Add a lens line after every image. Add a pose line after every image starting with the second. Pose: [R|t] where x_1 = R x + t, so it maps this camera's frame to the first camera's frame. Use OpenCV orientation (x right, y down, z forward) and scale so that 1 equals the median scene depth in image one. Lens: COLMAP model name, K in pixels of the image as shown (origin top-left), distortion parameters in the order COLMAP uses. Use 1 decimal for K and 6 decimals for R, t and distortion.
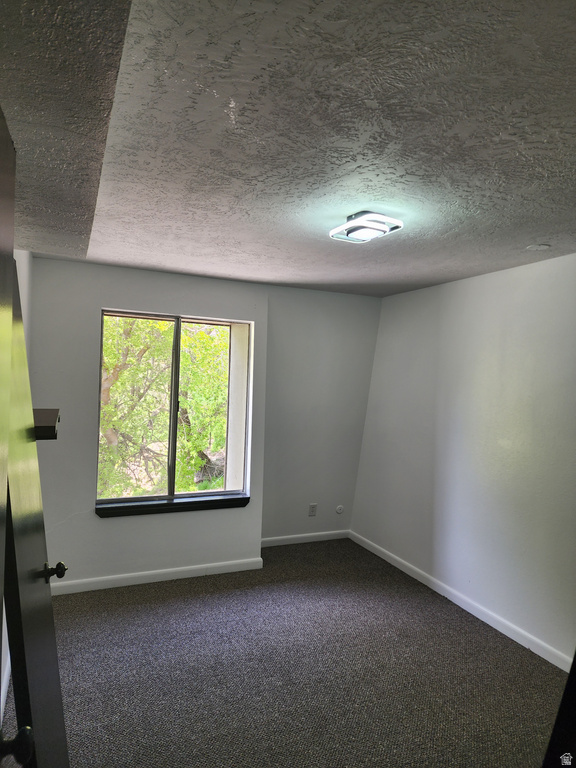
lens RADIAL K [[512.5, 0, 290.0], [0, 512.5, 380.2], [0, 0, 1]] dist [0.072323, -0.065463]
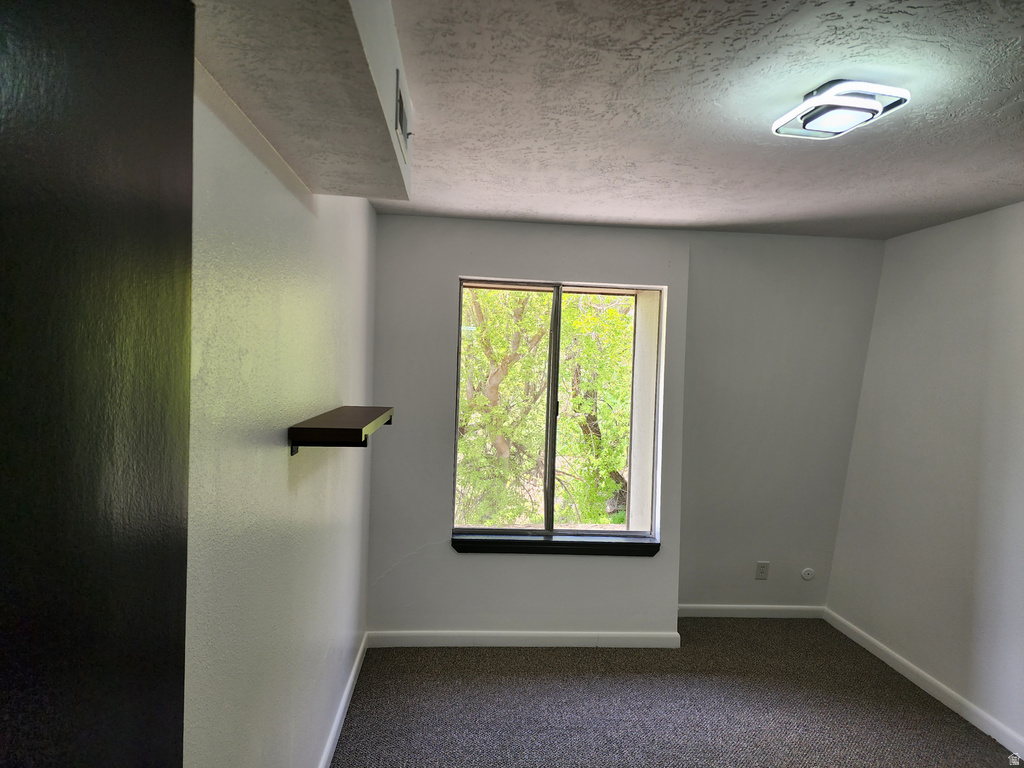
lens RADIAL K [[683.3, 0, 511.0], [0, 683.3, 386.5], [0, 0, 1]] dist [0.072323, -0.065463]
pose [[0.945538, 0.010299, -0.325349, 0.033781], [-0.005621, 0.999867, 0.015314, 0.005790], [0.325463, -0.012651, 0.945470, 0.076363]]
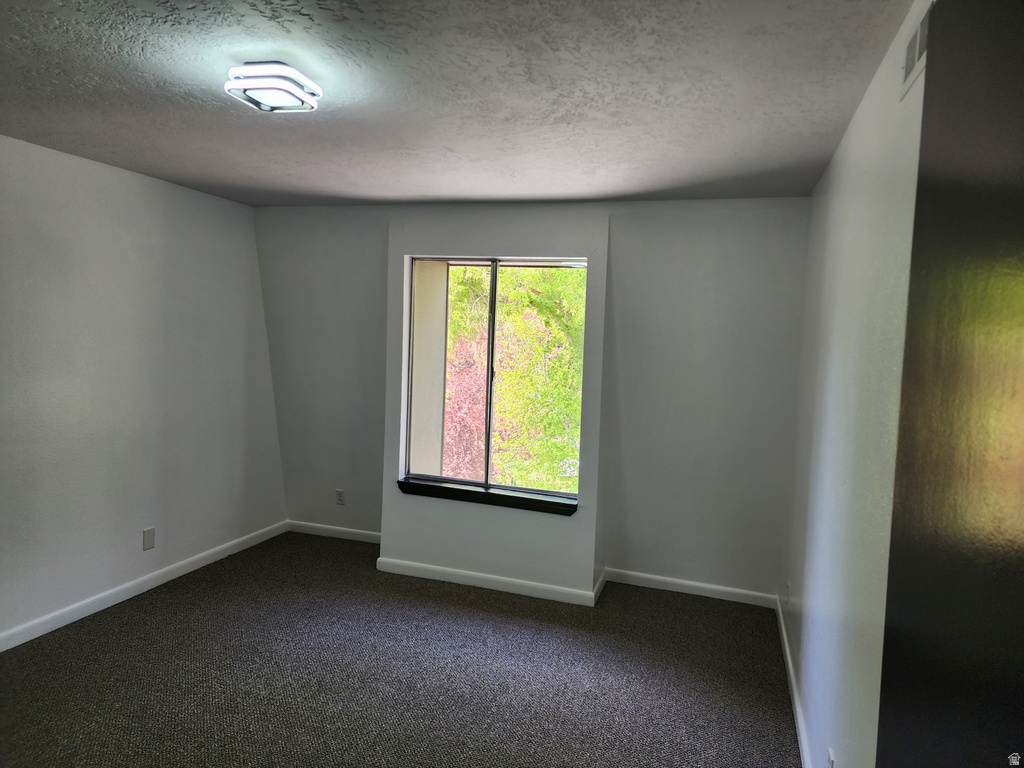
lens RADIAL K [[661.1, 0, 516.5], [0, 661.1, 380.0], [0, 0, 1]] dist [0.053552, 0.001033]
pose [[0.735354, 0.042485, -0.676350, 0.533946], [-0.027460, 0.999081, 0.032902, 0.029059], [0.677127, -0.005622, 0.735845, 0.294582]]
